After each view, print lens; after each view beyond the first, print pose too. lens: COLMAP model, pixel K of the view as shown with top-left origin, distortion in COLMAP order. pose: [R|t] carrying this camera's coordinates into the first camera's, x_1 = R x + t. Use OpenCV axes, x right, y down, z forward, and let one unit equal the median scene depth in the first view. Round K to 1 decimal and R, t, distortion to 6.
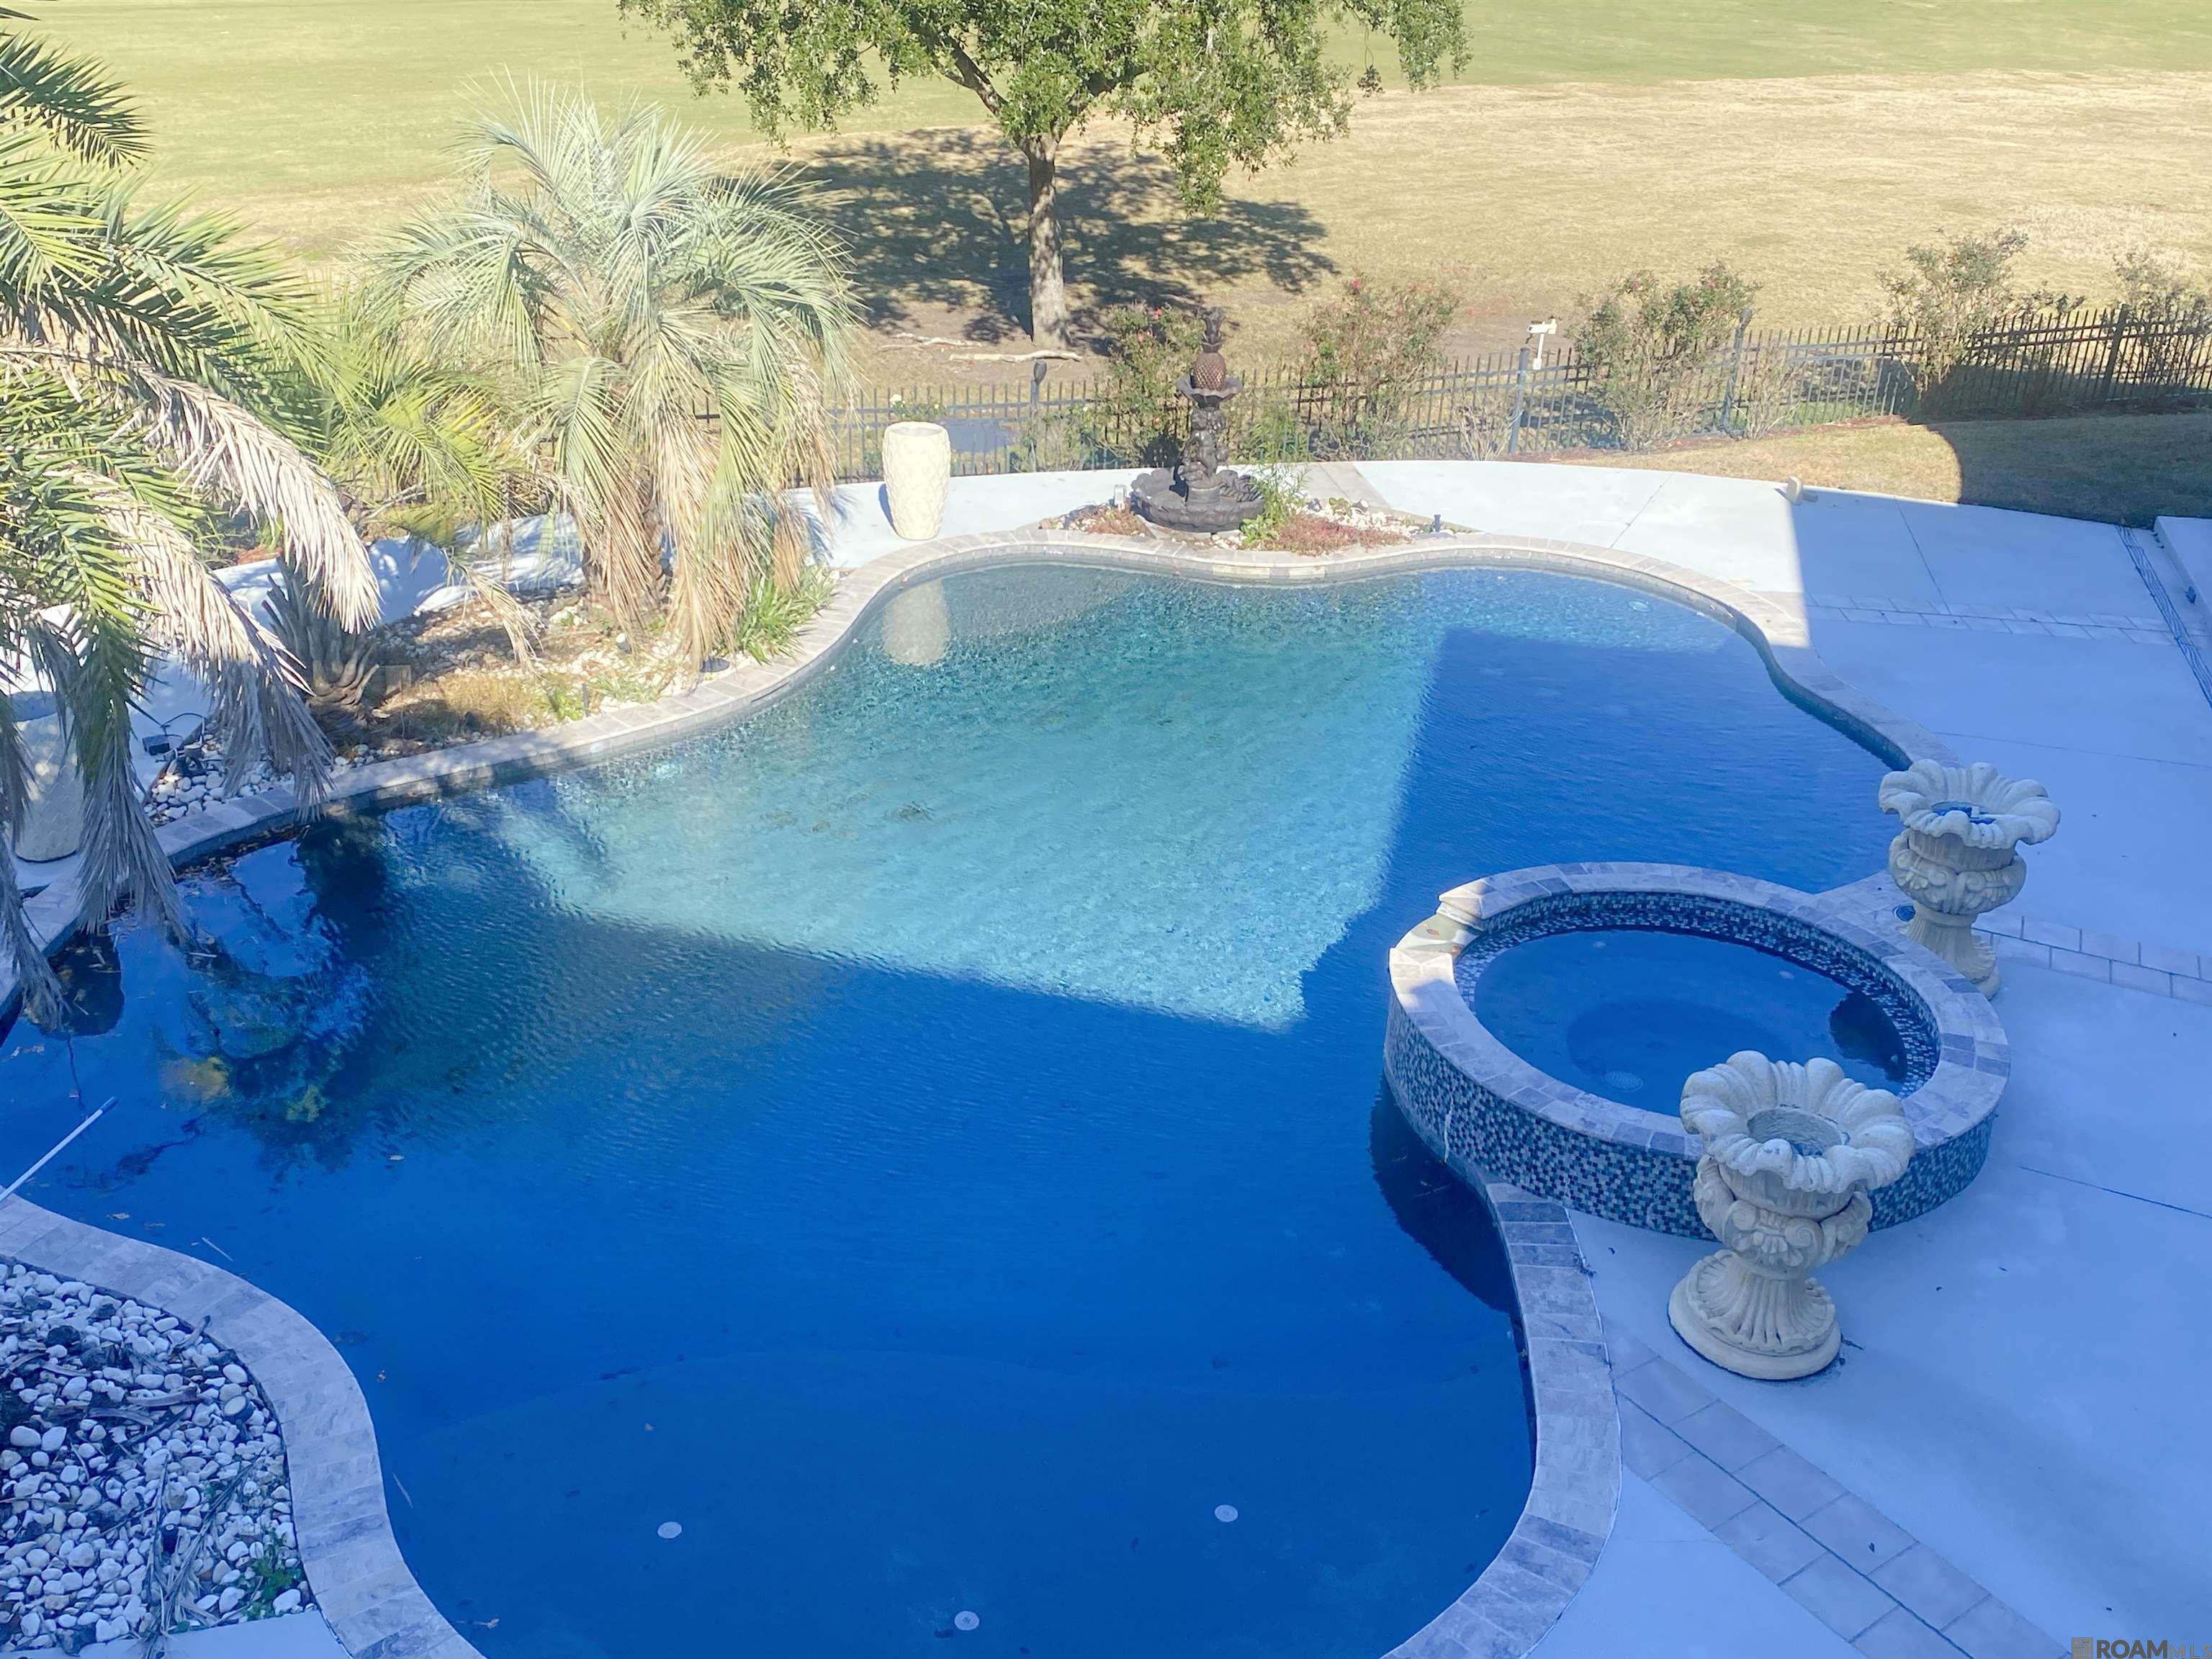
lens RADIAL K [[2261.8, 0, 1106.0], [0, 2261.8, 826.0], [0, 0, 1]] dist [-0.002915, 0.000000]
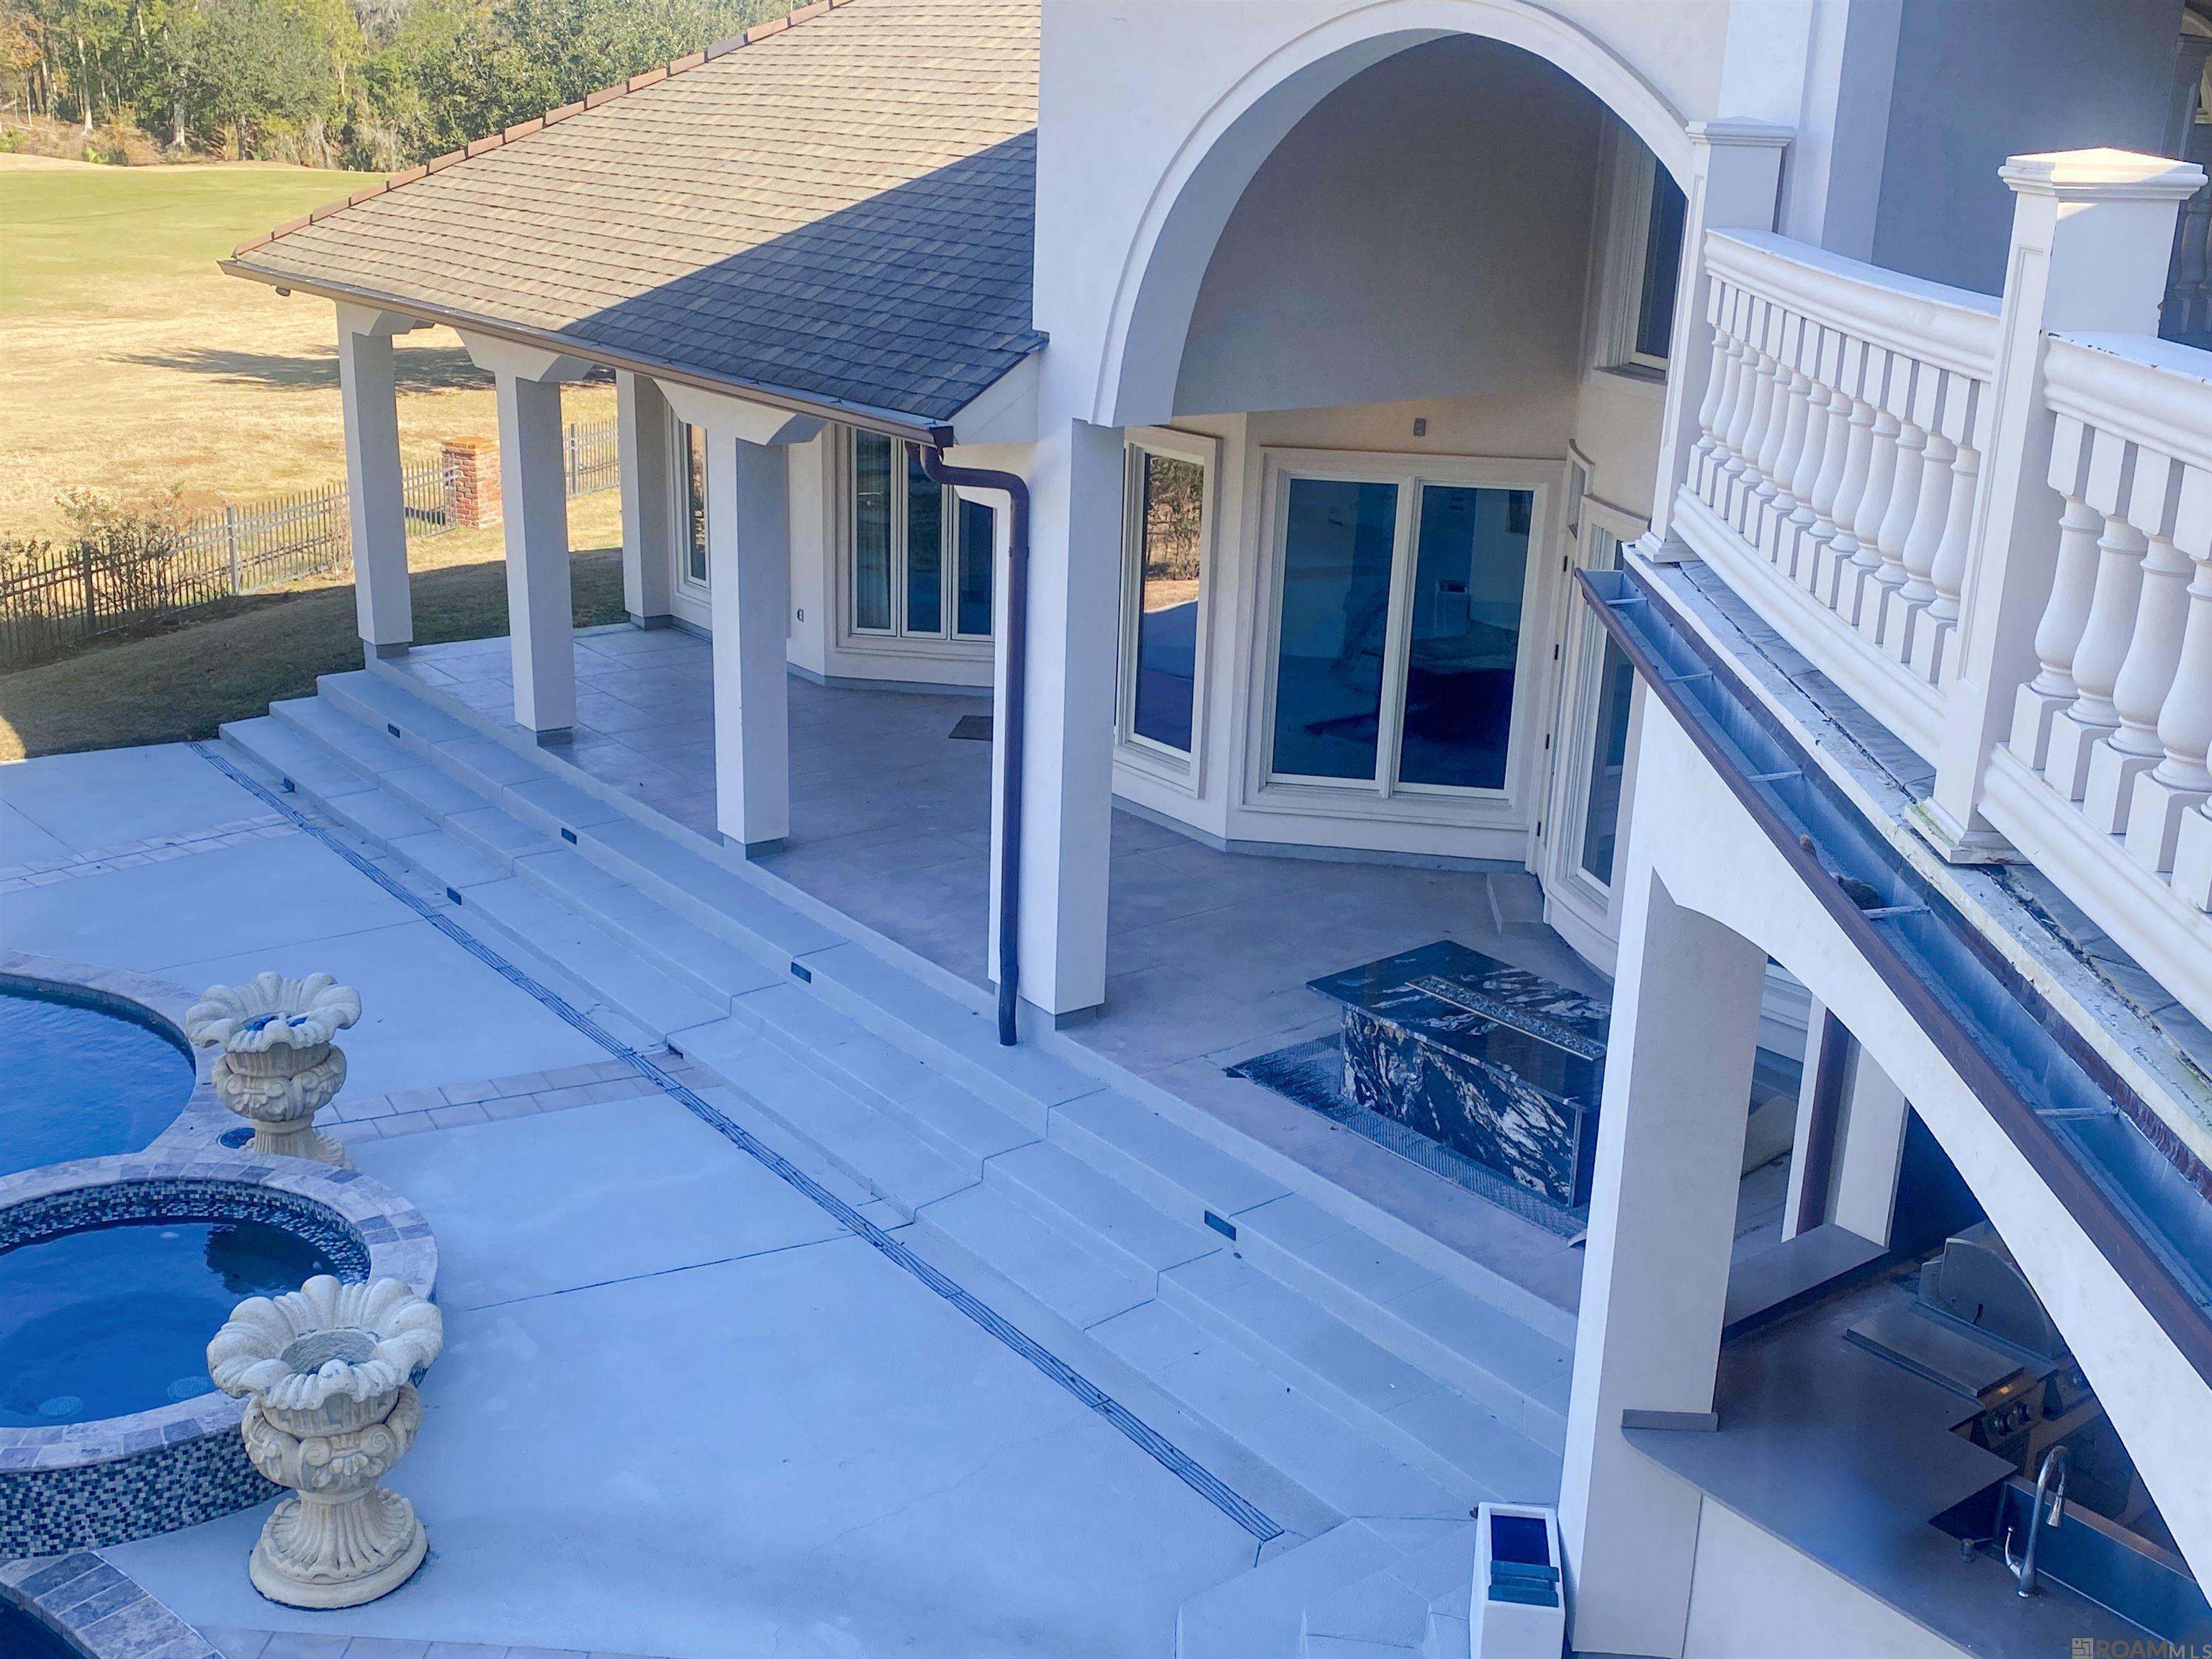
lens RADIAL K [[2261.8, 0, 1107.2], [0, 2261.8, 831.1], [0, 0, 1]] dist [-0.002915, 0.000000]
pose [[0.611785, -0.256376, 0.748325, -0.135922], [0.328440, 0.942949, 0.054541, -0.019051], [-0.719615, 0.212412, 0.661086, 0.024815]]
